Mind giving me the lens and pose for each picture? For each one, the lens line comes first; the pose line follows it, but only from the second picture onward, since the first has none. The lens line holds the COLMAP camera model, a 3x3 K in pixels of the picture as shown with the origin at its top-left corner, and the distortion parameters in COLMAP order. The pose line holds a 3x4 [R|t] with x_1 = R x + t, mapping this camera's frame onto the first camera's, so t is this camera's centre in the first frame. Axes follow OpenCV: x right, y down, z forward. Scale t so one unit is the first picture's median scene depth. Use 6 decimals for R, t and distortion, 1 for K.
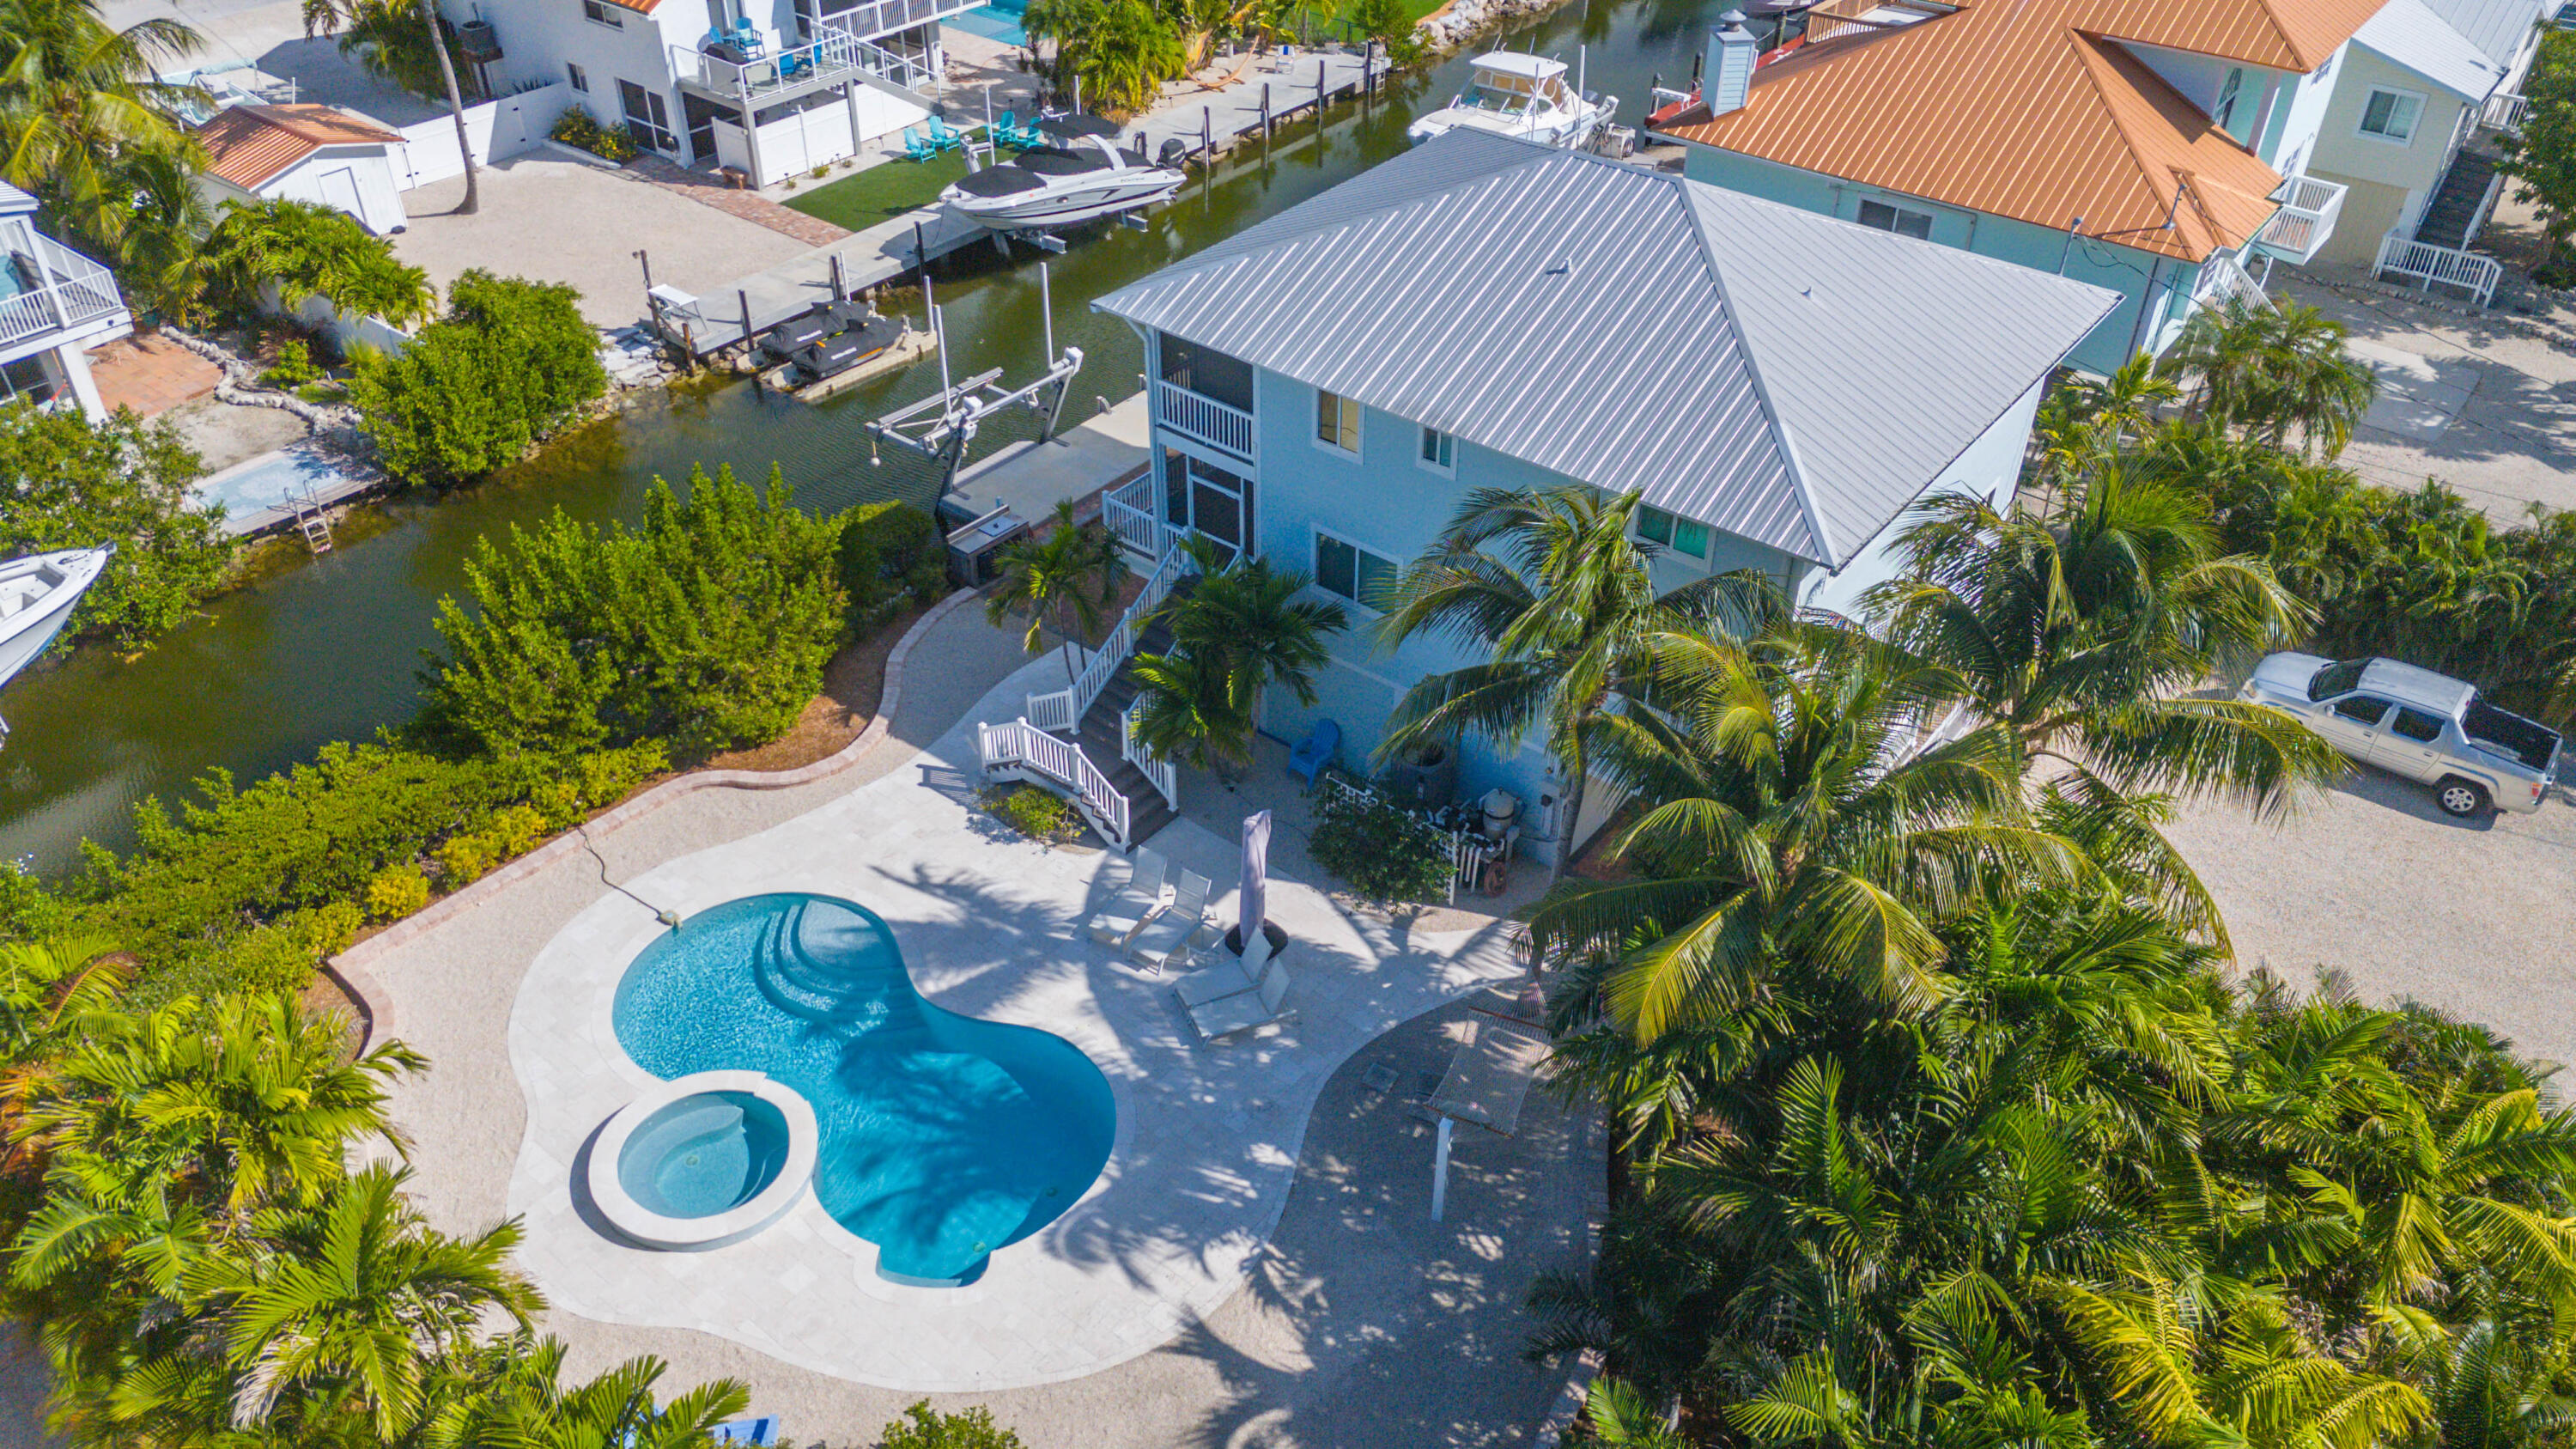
lens RADIAL K [[1875.0, 0, 1288.0], [0, 1875.0, 724.5], [0, 0, 1]] dist [0.069979, -0.093281]
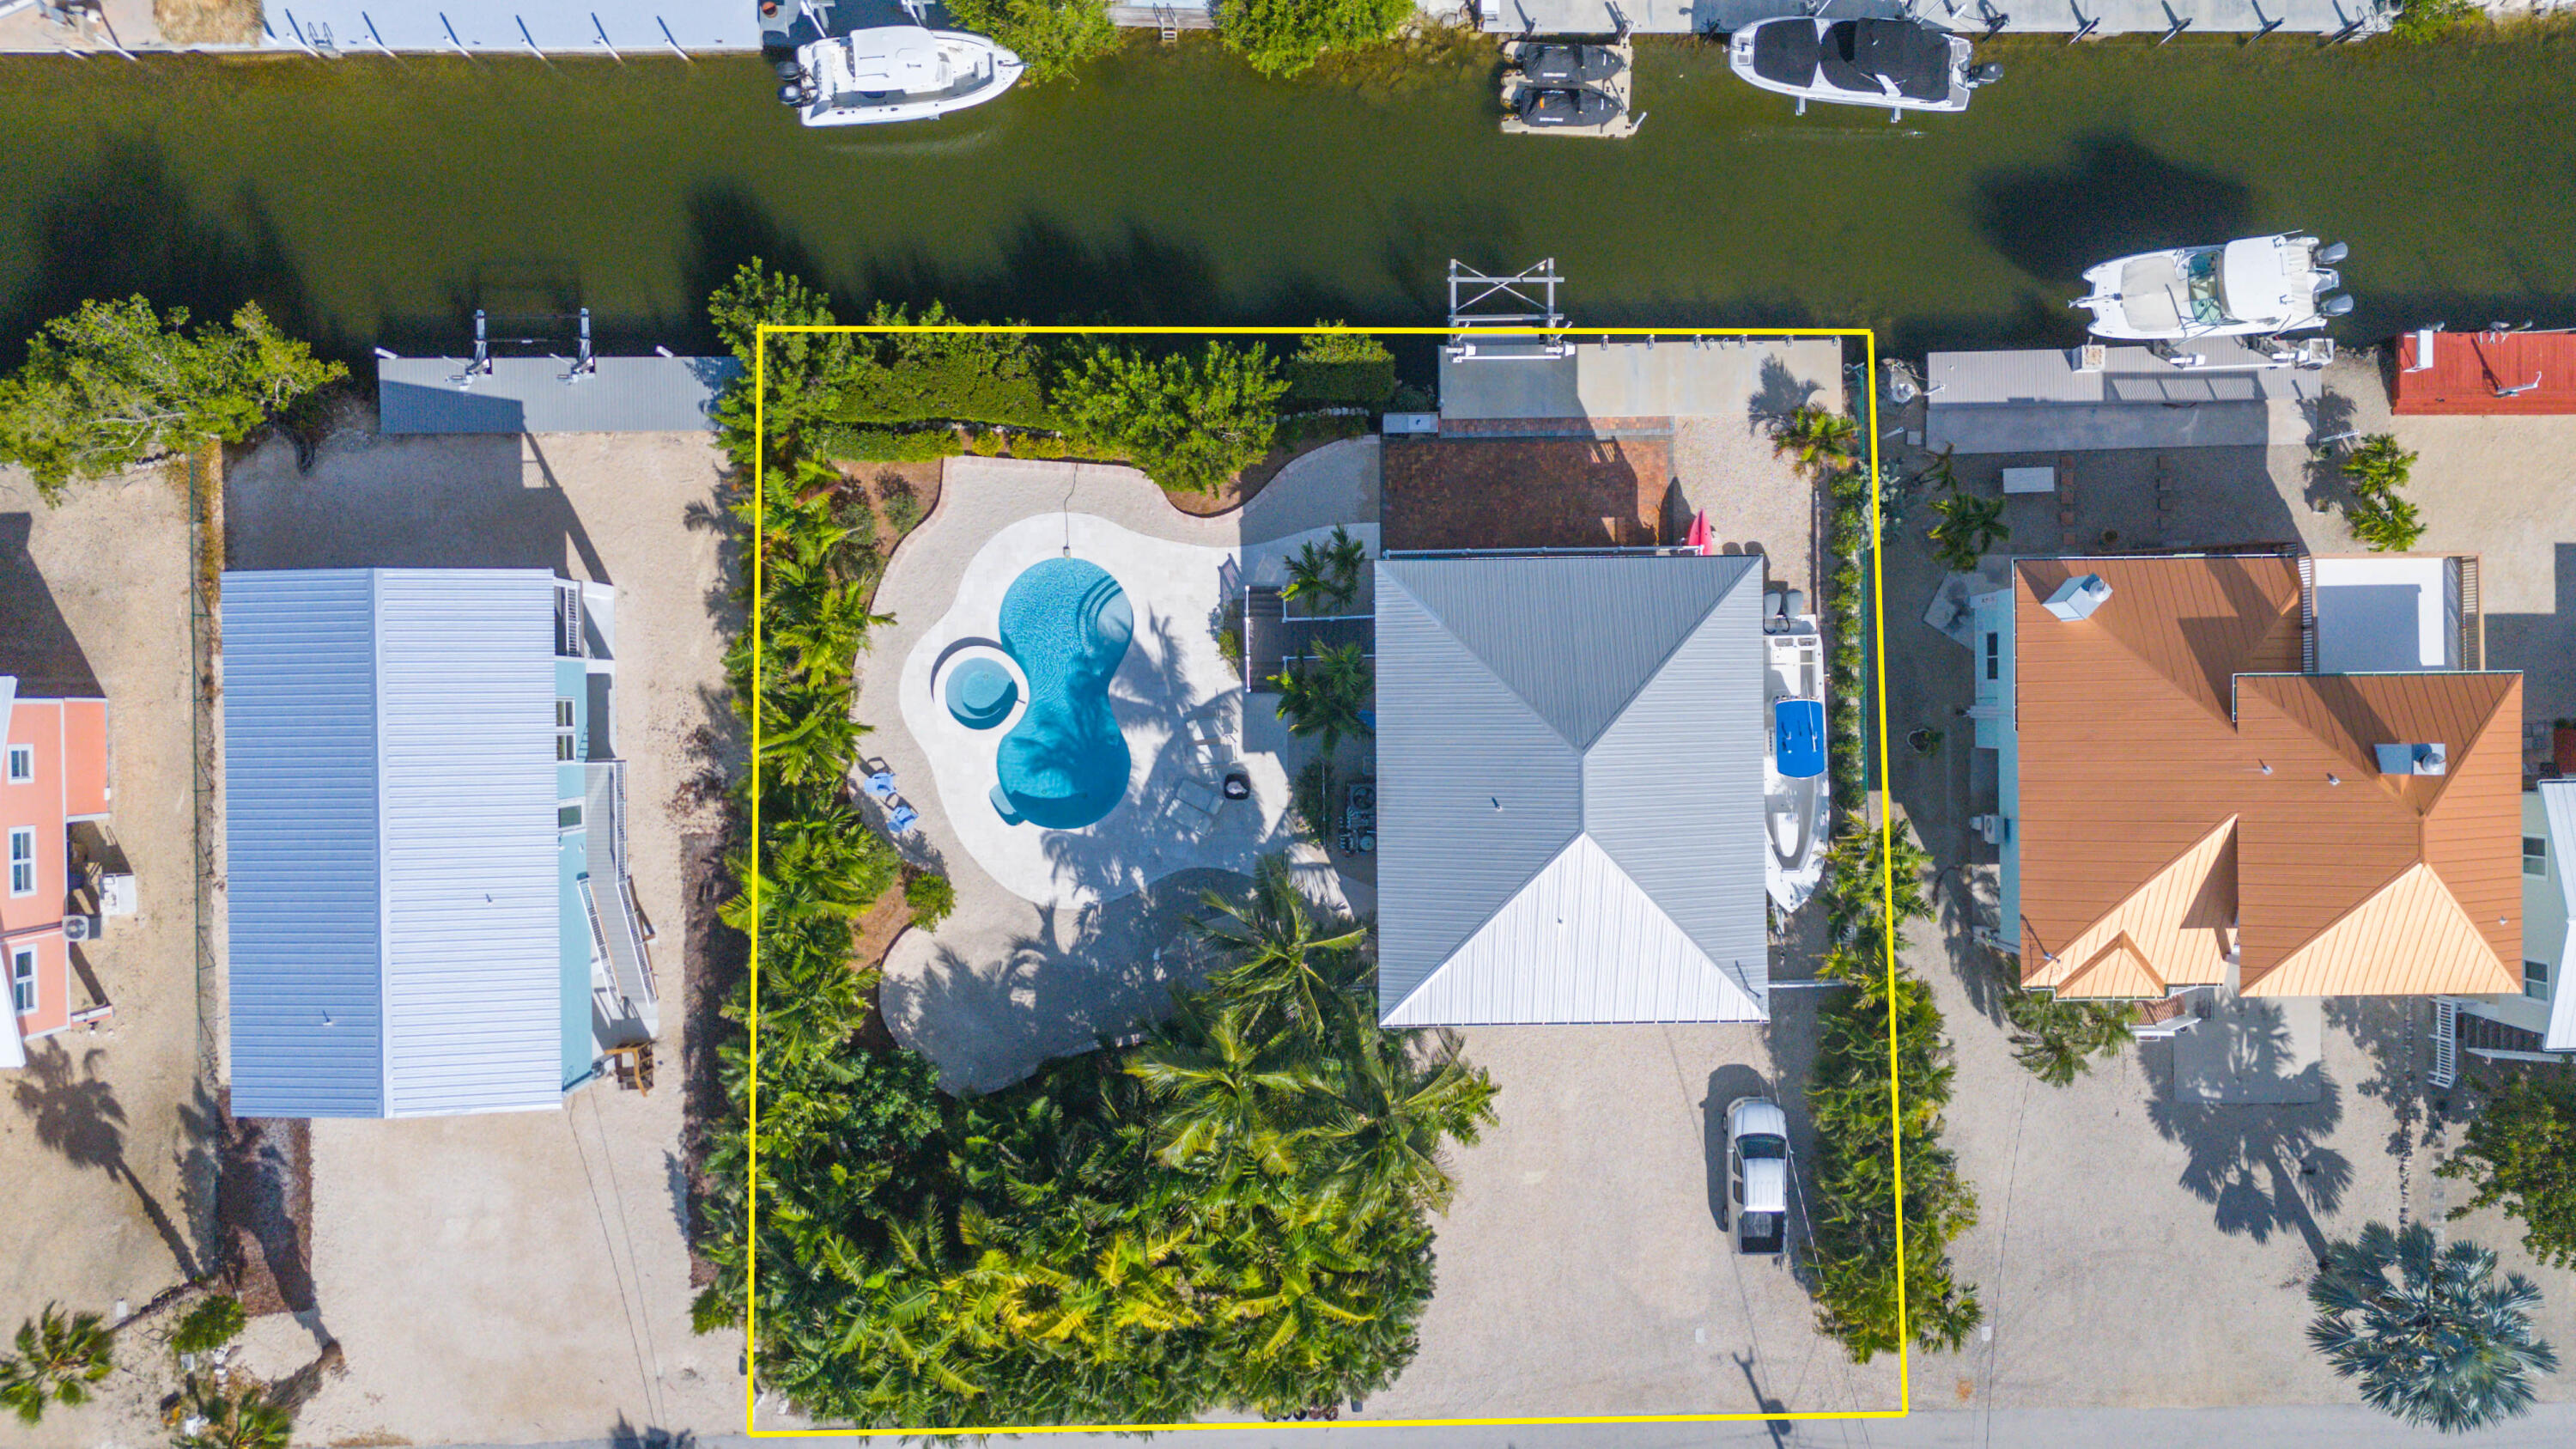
lens RADIAL K [[1875.0, 0, 1288.0], [0, 1875.0, 724.5], [0, 0, 1]] dist [0.069979, -0.093281]
pose [[0.622959, 0.782116, 0.014740, -0.060026], [-0.480896, 0.368038, 0.795793, -1.431712], [0.616978, -0.502835, 0.605389, -0.157894]]
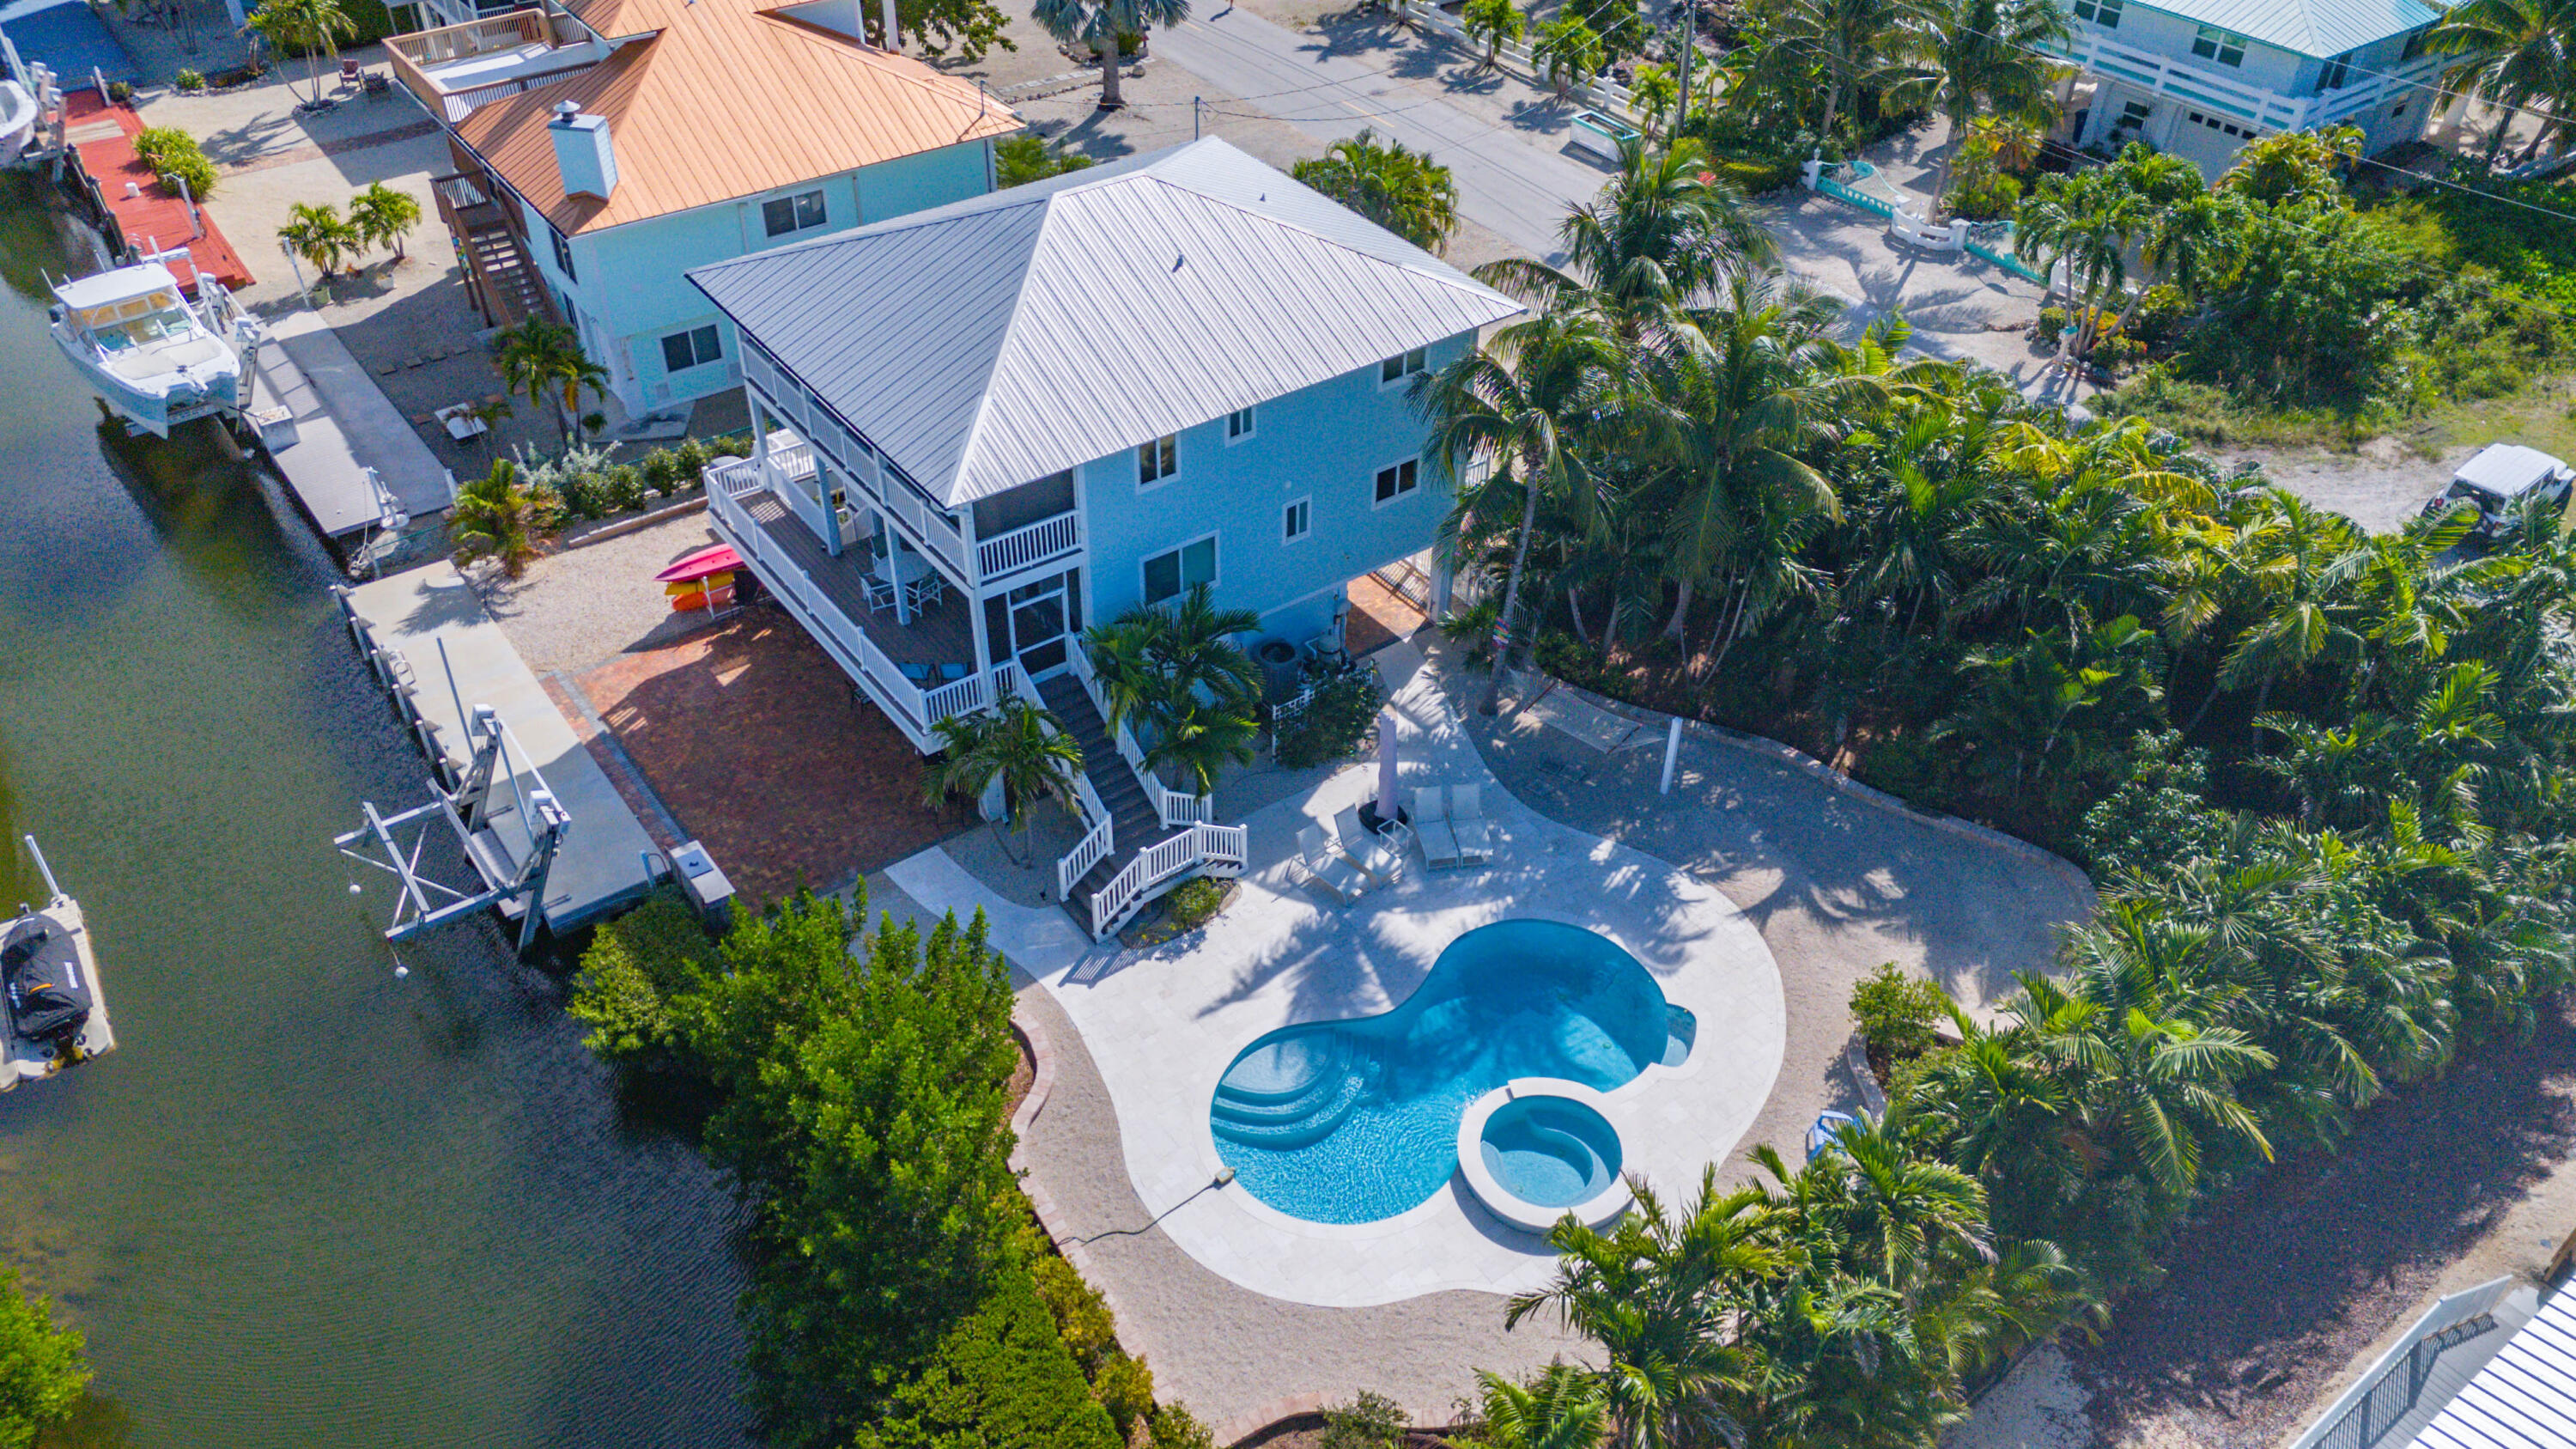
lens RADIAL K [[1875.0, 0, 1288.0], [0, 1875.0, 724.5], [0, 0, 1]] dist [0.069979, -0.093281]
pose [[0.270381, -0.610460, 0.744468, -0.849275], [0.559256, 0.729016, 0.394675, -0.420147], [-0.783662, 0.309636, 0.538516, 0.324107]]
